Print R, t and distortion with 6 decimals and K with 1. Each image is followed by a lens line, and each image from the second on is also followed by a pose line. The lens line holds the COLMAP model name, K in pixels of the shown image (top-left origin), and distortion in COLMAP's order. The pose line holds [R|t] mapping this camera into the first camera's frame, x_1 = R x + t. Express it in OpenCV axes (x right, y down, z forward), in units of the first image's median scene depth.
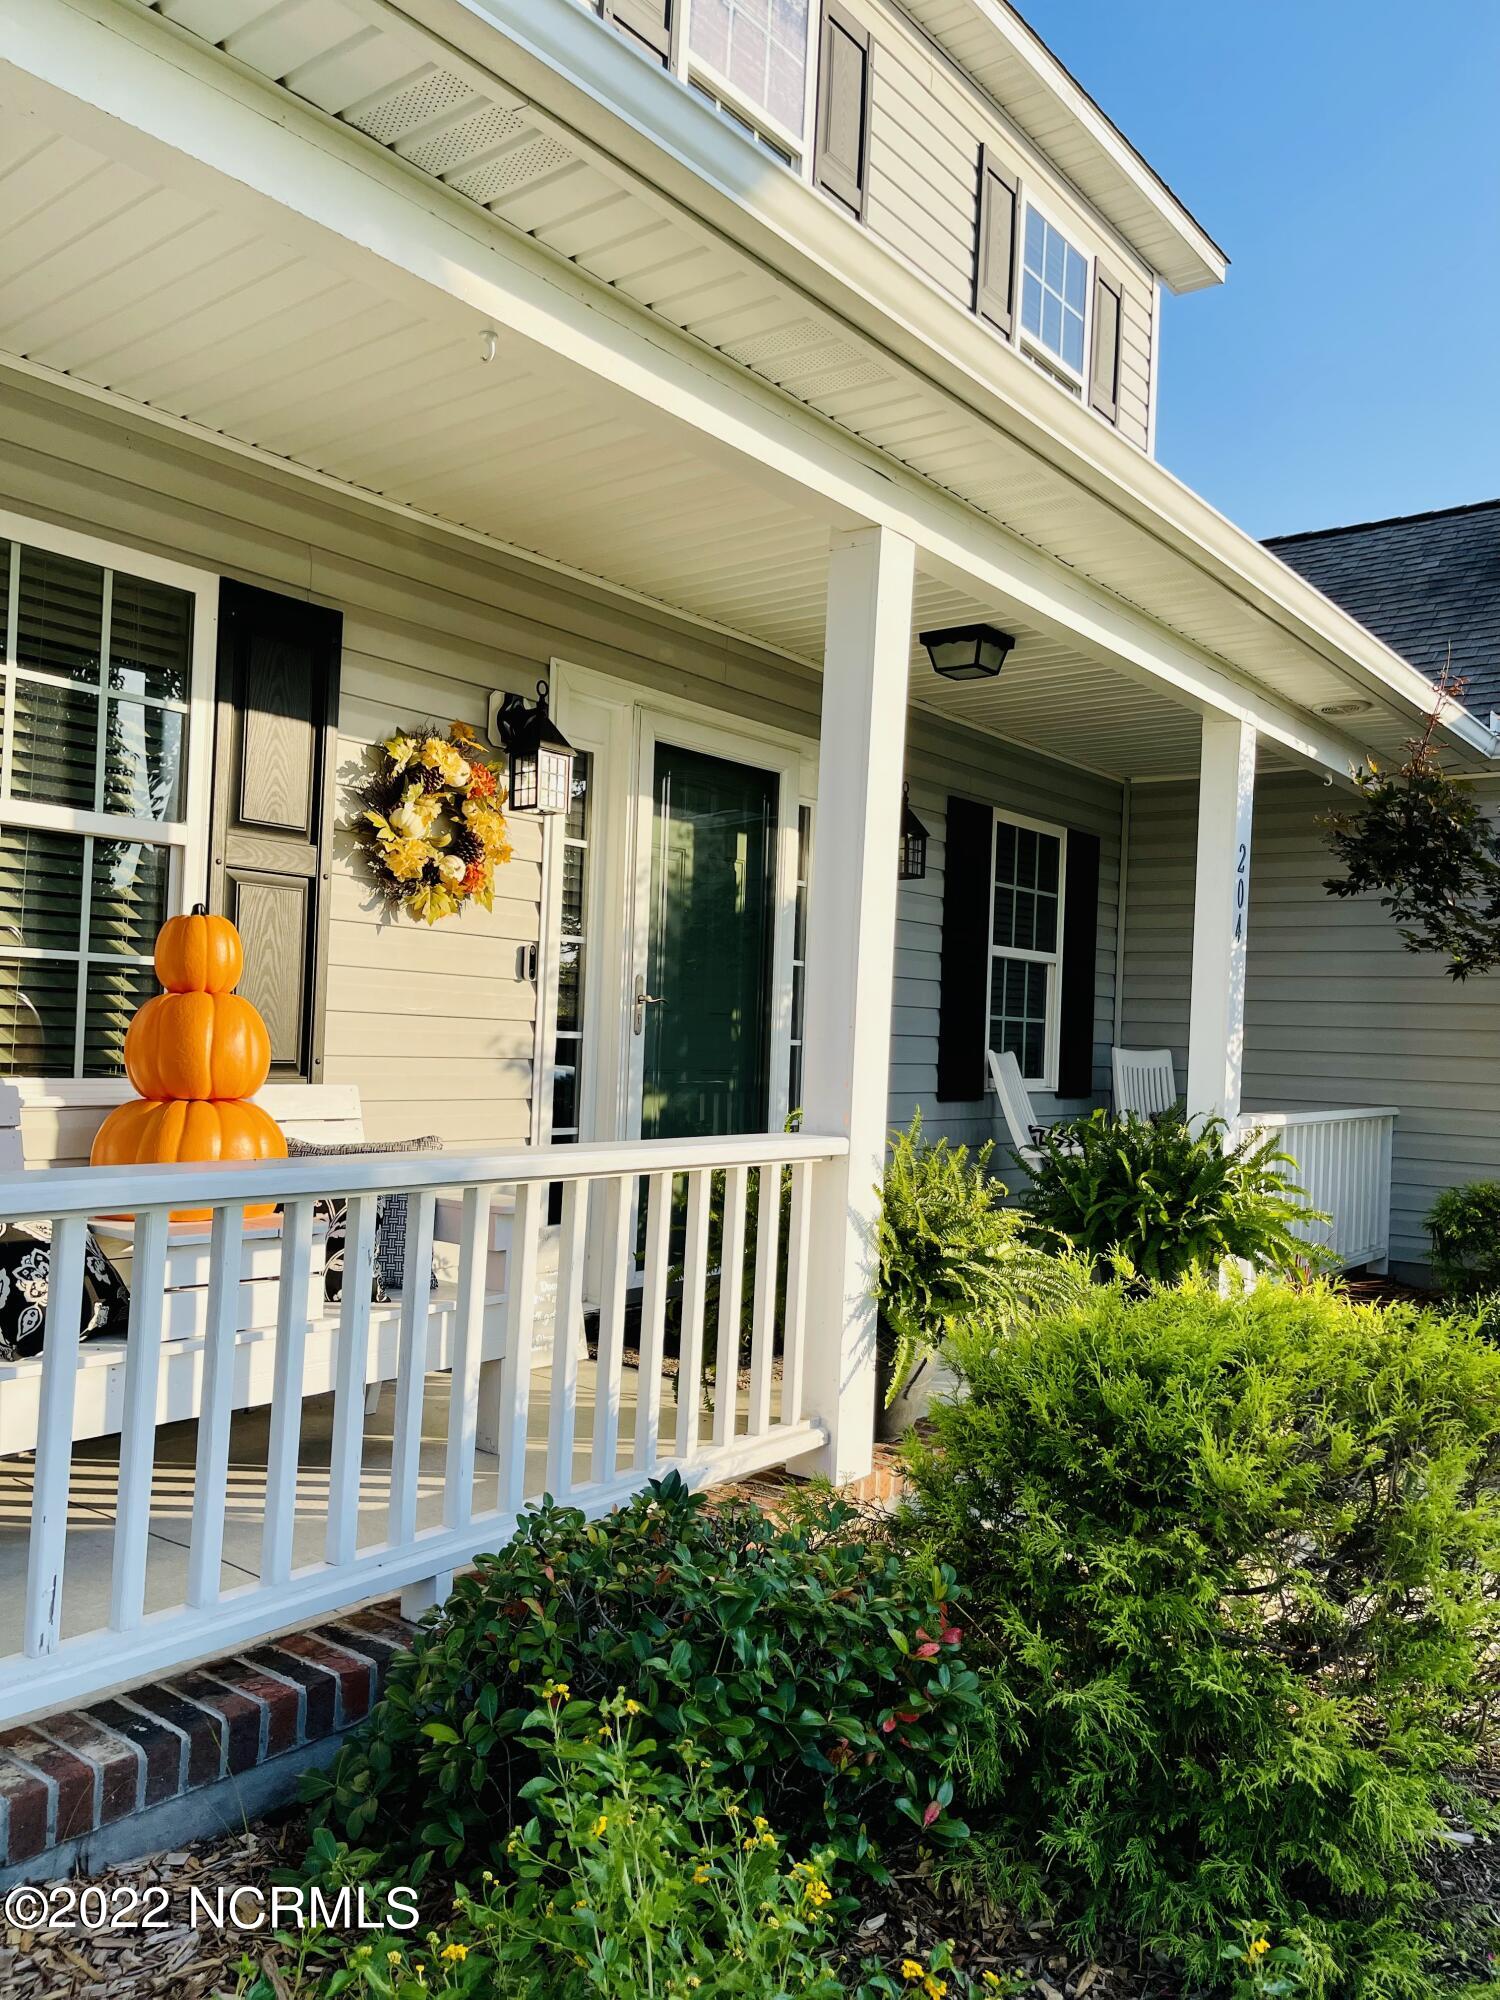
lens RADIAL K [[1563.7, 0, 750.0], [0, 1563.7, 1000.0], [0, 0, 1]] dist [0.031062, -0.005364]
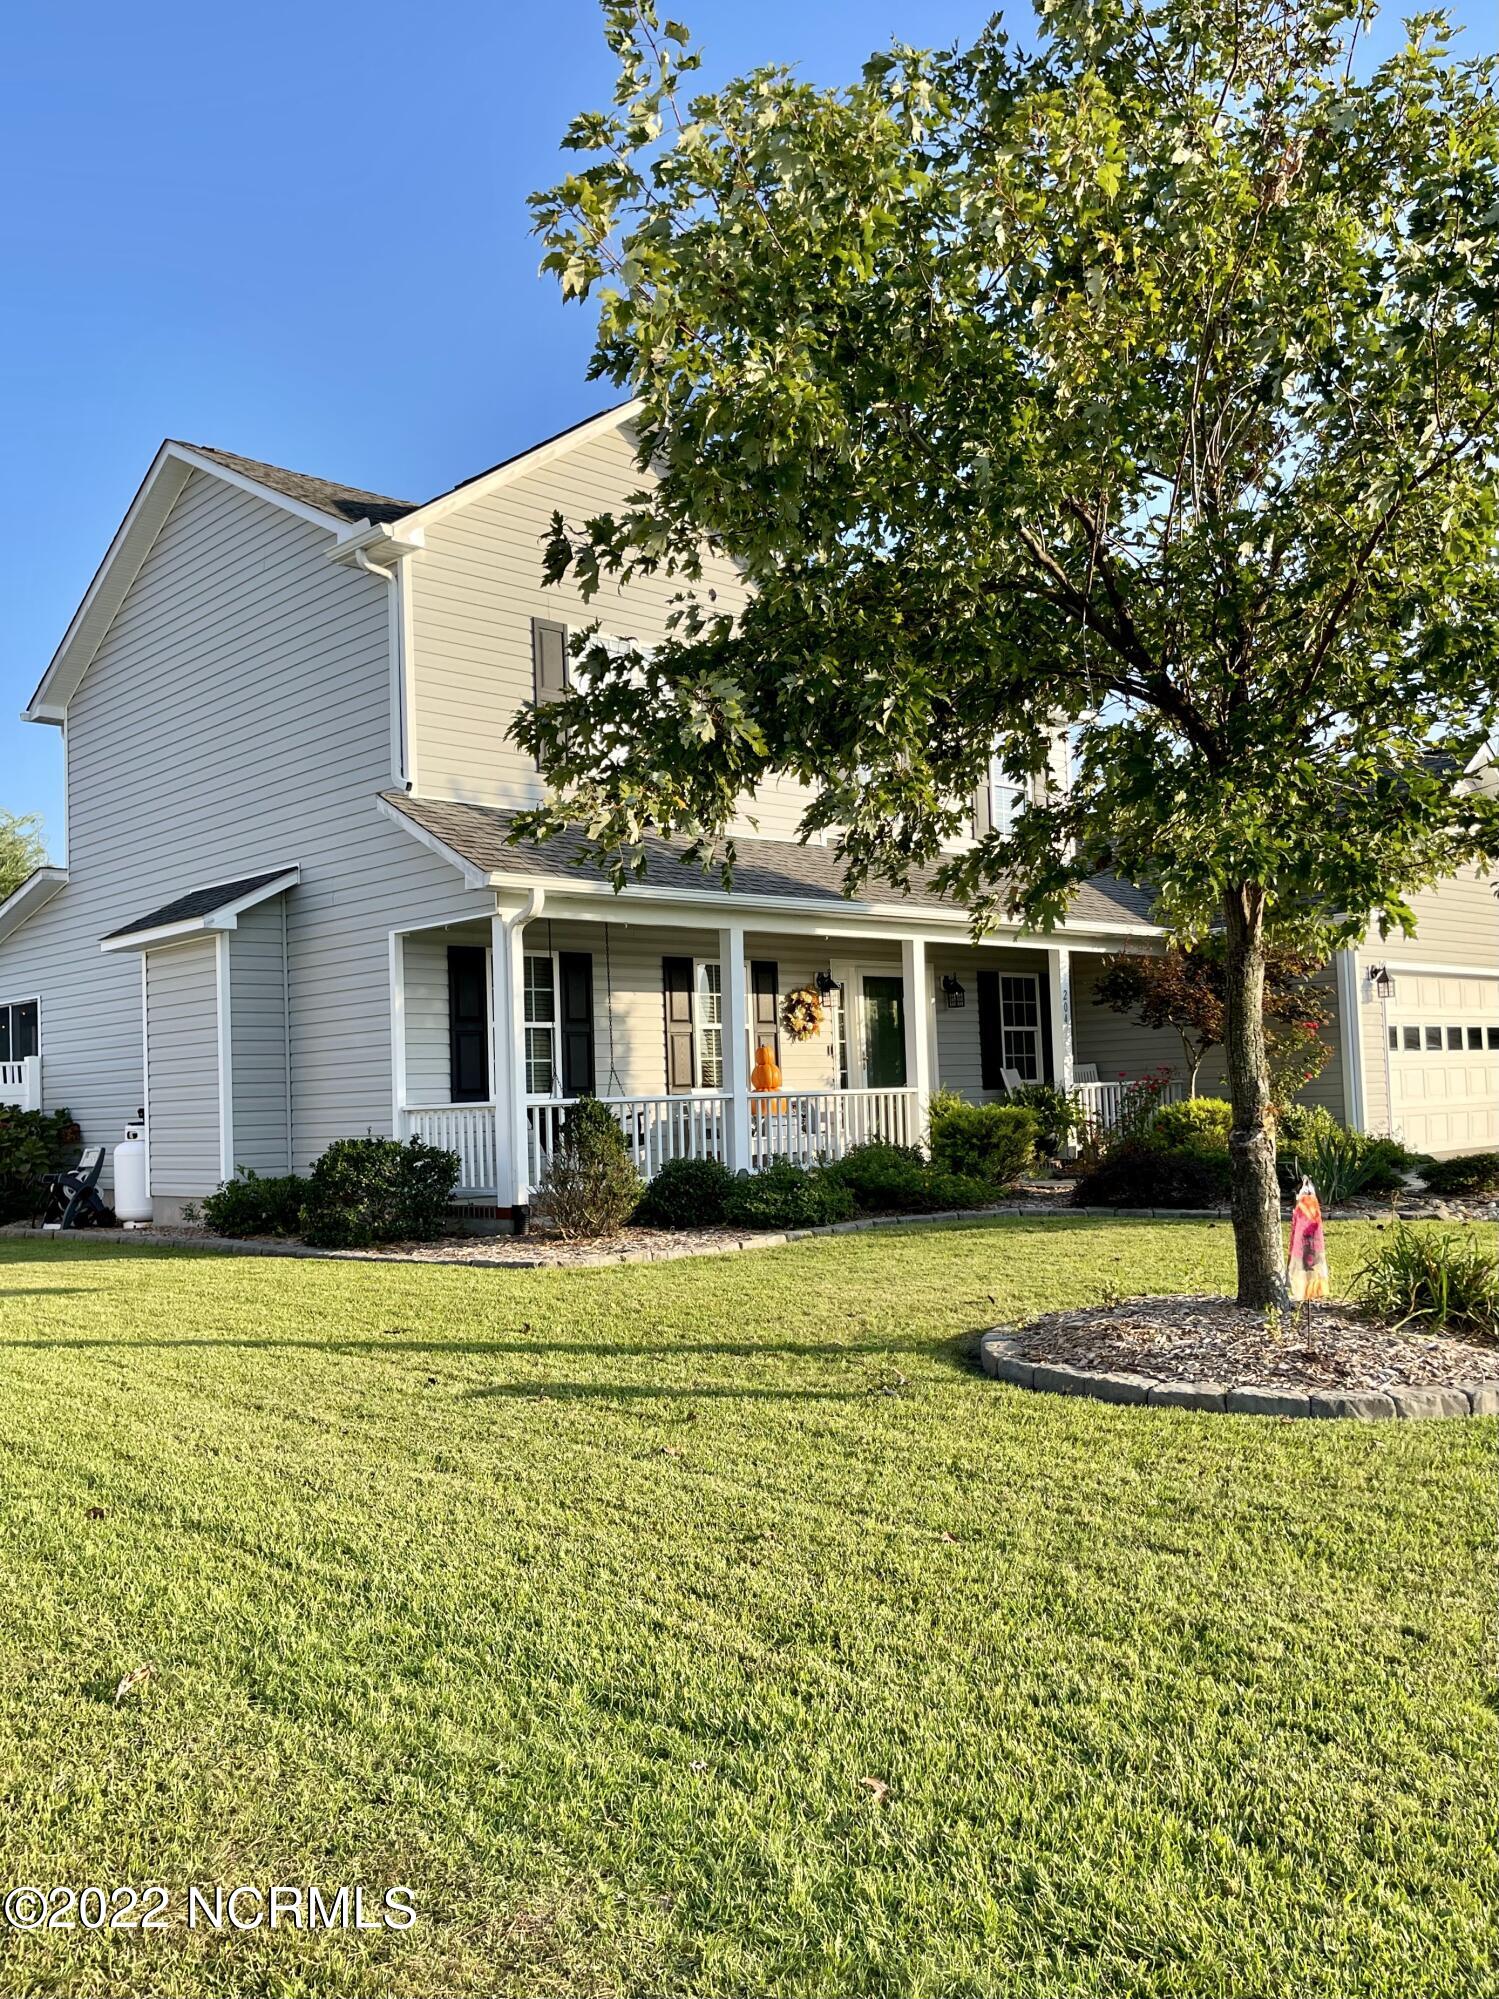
lens RADIAL K [[1714.9, 0, 749.5], [0, 1714.9, 999.5], [0, 0, 1]] dist [-0.002912, -0.003756]
pose [[0.987267, -0.087496, -0.132847, 0.166869], [0.082303, 0.995631, -0.044103, 0.014159], [0.136125, 0.032608, 0.990155, -2.409909]]
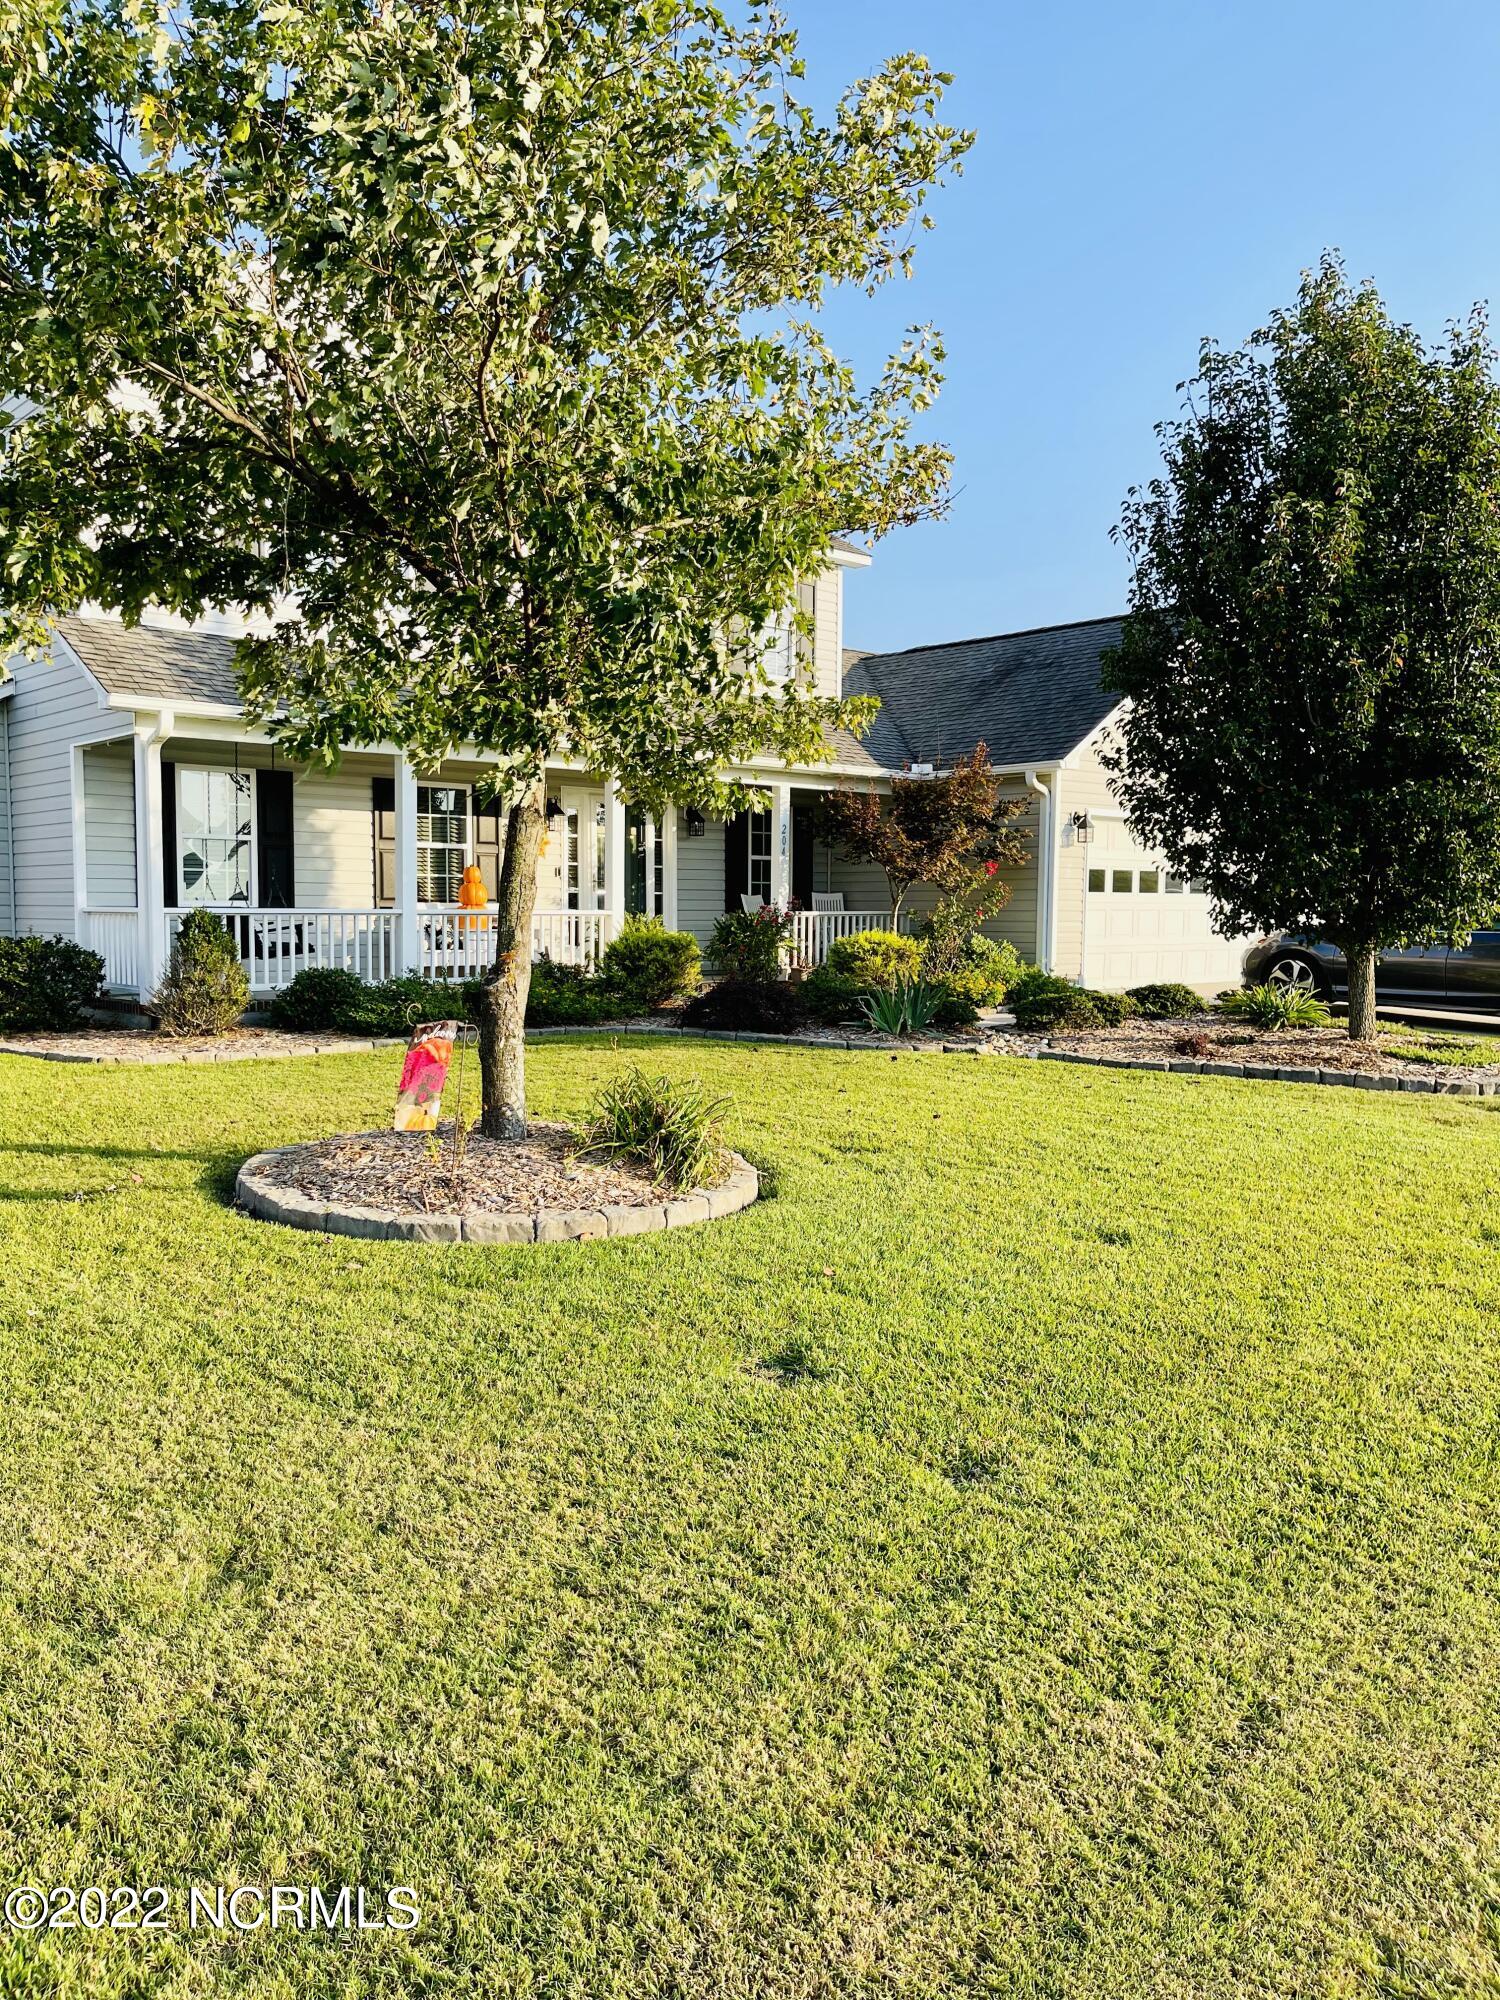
lens RADIAL K [[1563.7, 0, 750.0], [0, 1563.7, 1000.0], [0, 0, 1]] dist [0.031062, -0.005364]
pose [[0.986628, -0.030511, -0.160105, 0.785256], [0.042285, 0.996604, 0.070656, 0.031450], [0.157405, -0.076482, 0.984568, -2.280334]]
